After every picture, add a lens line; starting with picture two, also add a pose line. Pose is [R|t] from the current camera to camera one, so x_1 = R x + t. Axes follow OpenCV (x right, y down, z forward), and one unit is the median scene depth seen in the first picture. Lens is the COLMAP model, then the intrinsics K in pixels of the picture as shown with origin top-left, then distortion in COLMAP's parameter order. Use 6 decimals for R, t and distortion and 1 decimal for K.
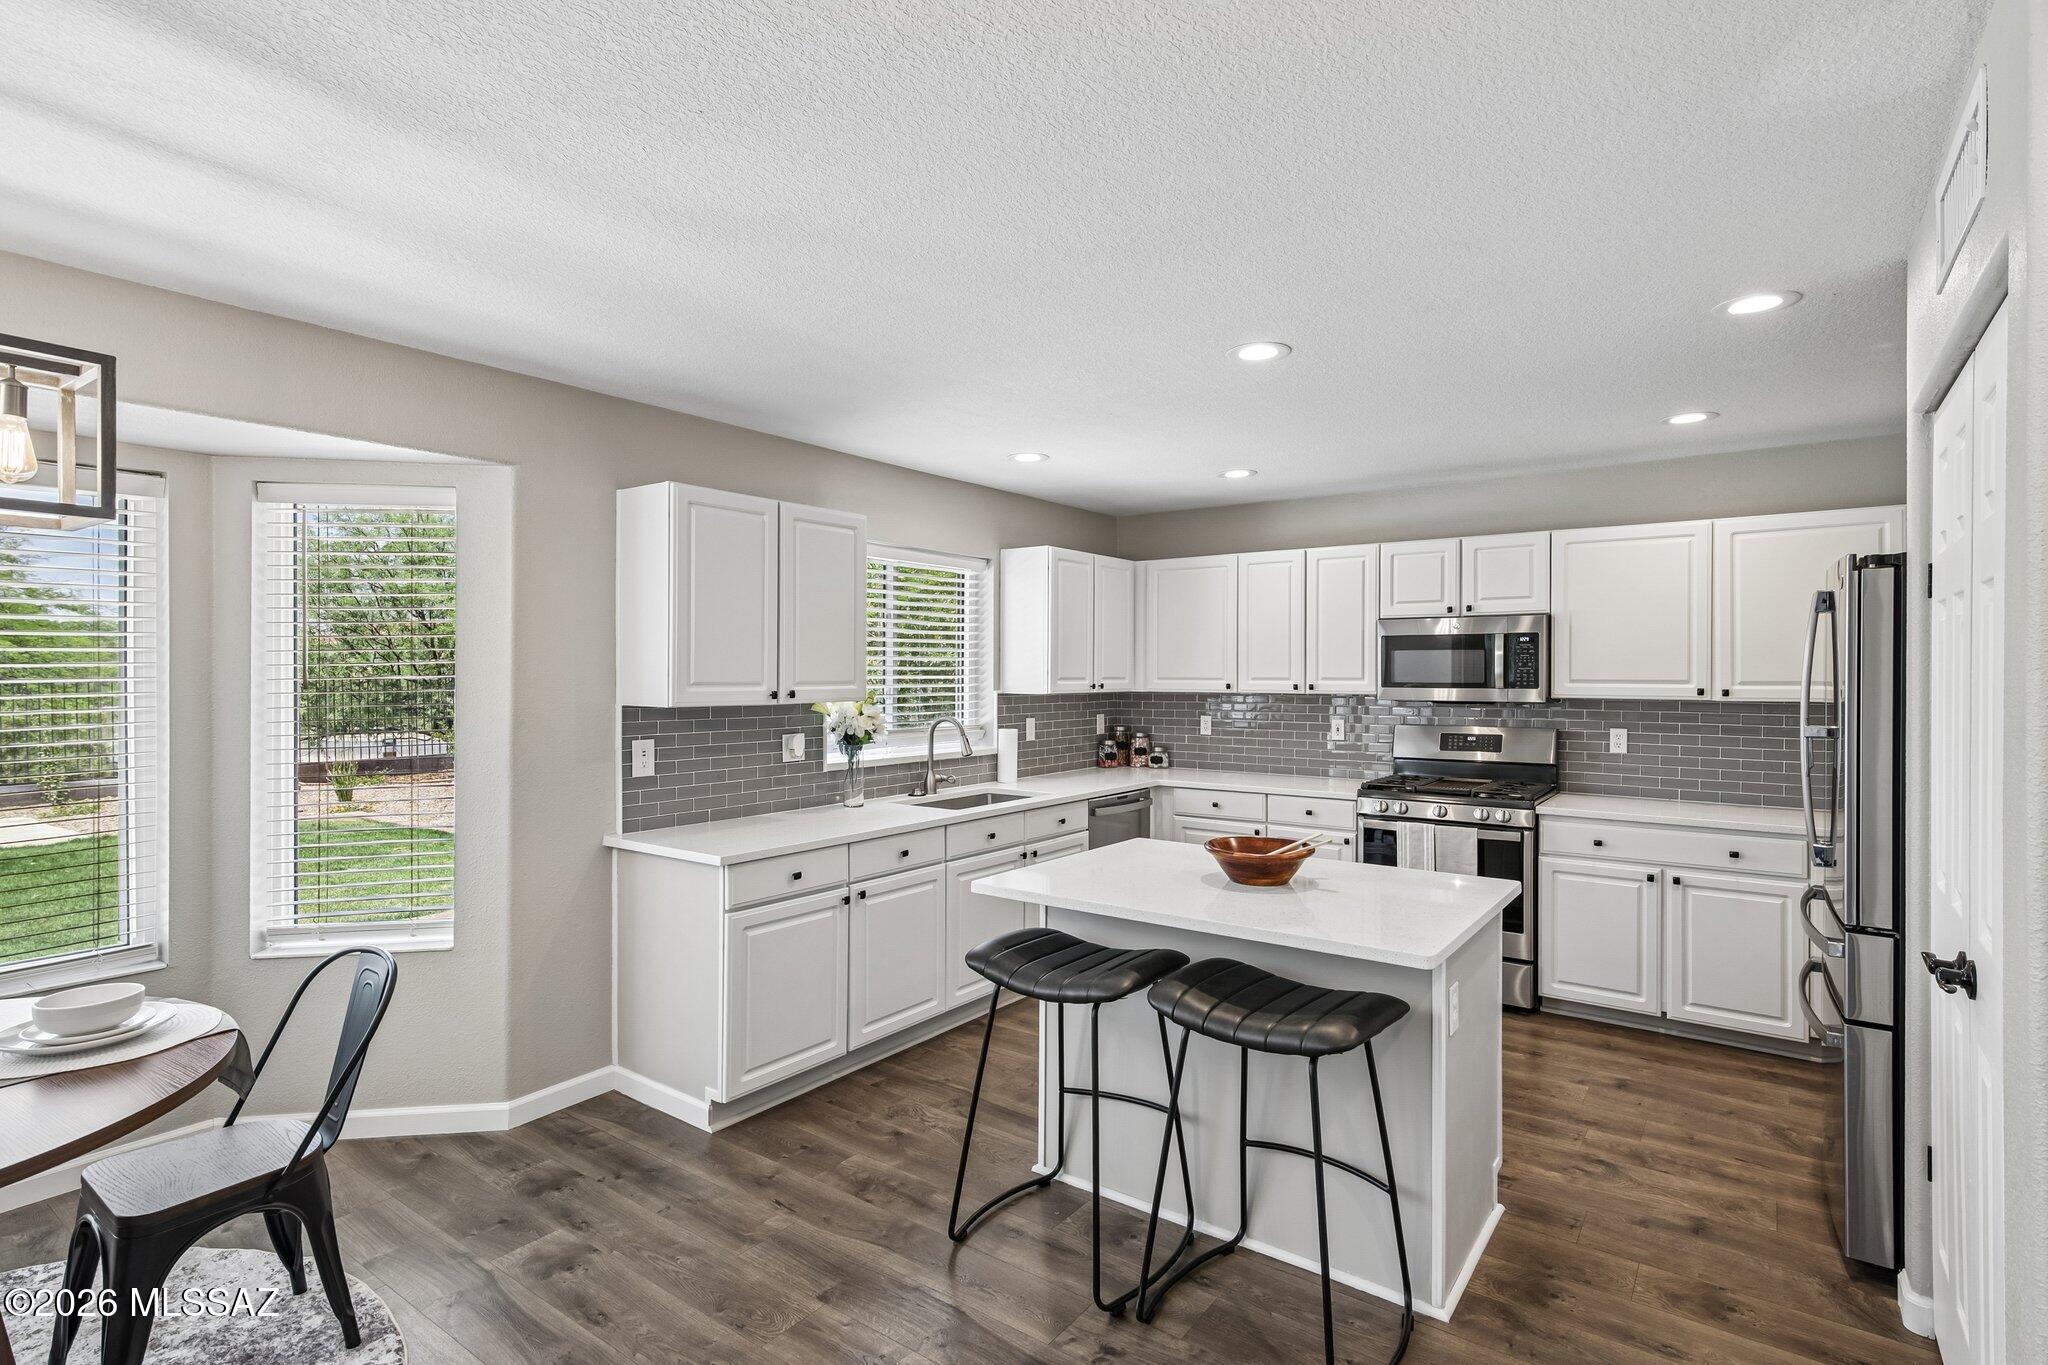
lens RADIAL K [[1015.0, 0, 1024.9], [0, 1015.0, 674.1], [0, 0, 1]] dist [0.008160, 0.003179]
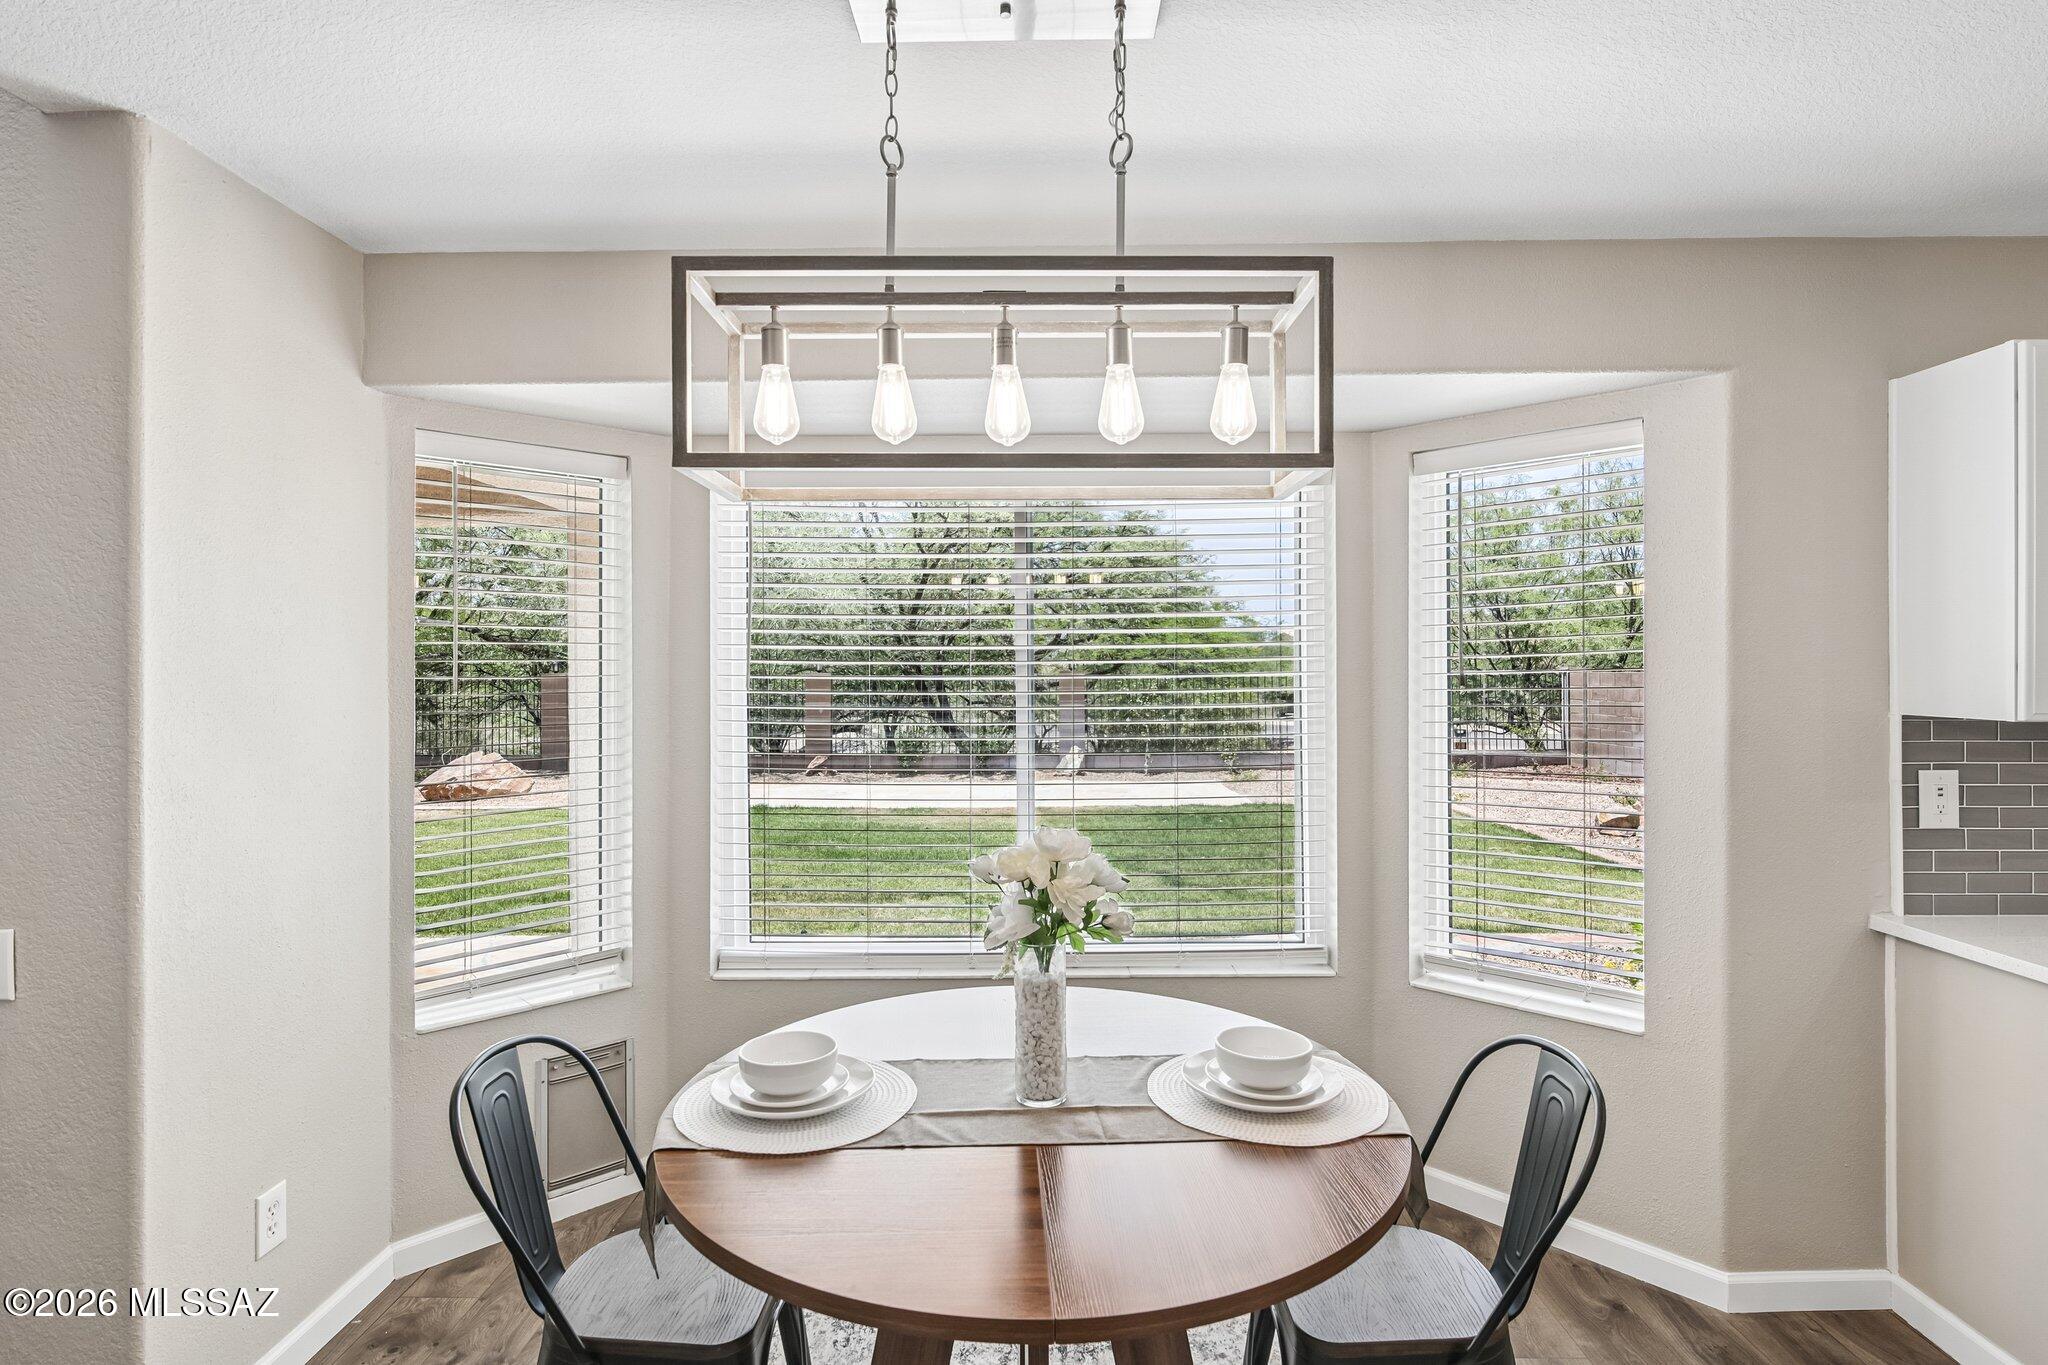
lens RADIAL K [[1015.0, 0, 1027.9], [0, 1015.0, 675.5], [0, 0, 1]] dist [0.008160, 0.003179]
pose [[0.582026, 0.002622, -0.813166, -0.200388], [0.003272, 0.999979, 0.005567, 0.000831], [0.813164, -0.005901, 0.582005, 0.184132]]
